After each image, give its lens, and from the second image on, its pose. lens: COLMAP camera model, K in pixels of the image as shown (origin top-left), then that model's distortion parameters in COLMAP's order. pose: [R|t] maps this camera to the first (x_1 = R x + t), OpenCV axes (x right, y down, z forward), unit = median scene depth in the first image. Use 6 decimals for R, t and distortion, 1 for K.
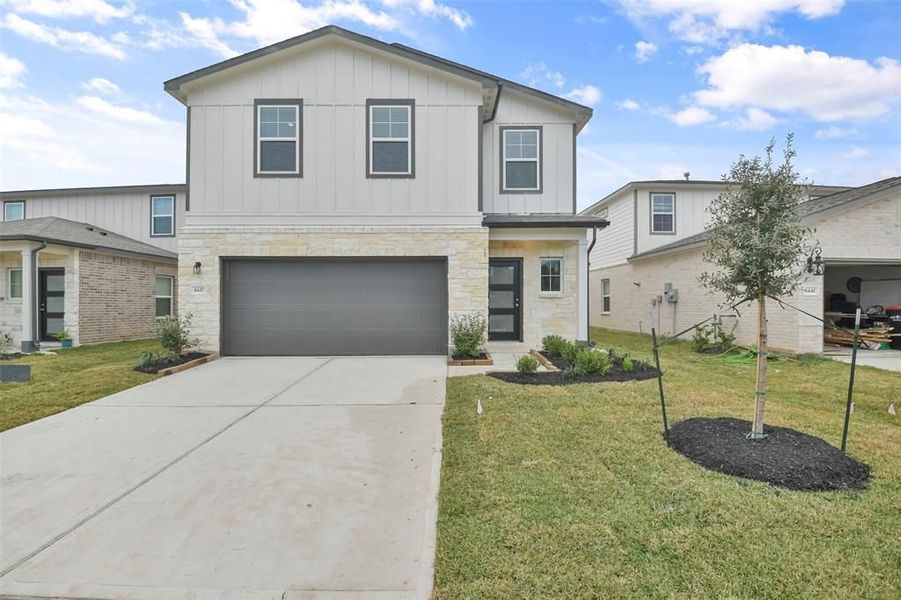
lens RADIAL K [[385.8, 0, 485.6], [0, 385.8, 301.6], [0, 0, 1]] dist [0.034397, -0.027929]
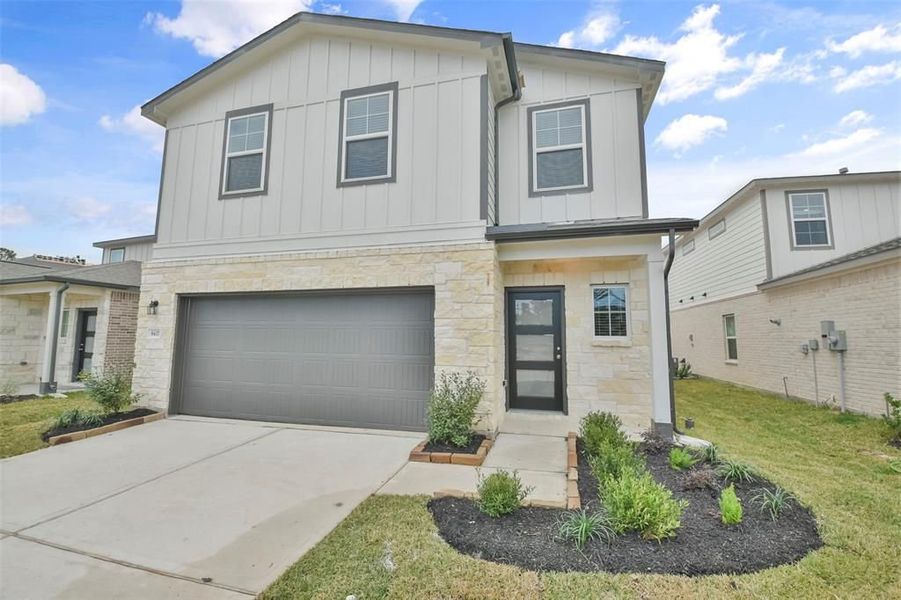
lens RADIAL K [[437.0, 0, 438.4], [0, 437.0, 288.6], [0, 0, 1]] dist [0.013876, -0.029703]
pose [[0.957068, -0.024394, -0.288834, 0.114255], [-0.010030, 0.993069, -0.117107, -0.018550], [0.289688, 0.114976, 0.950190, 0.228048]]
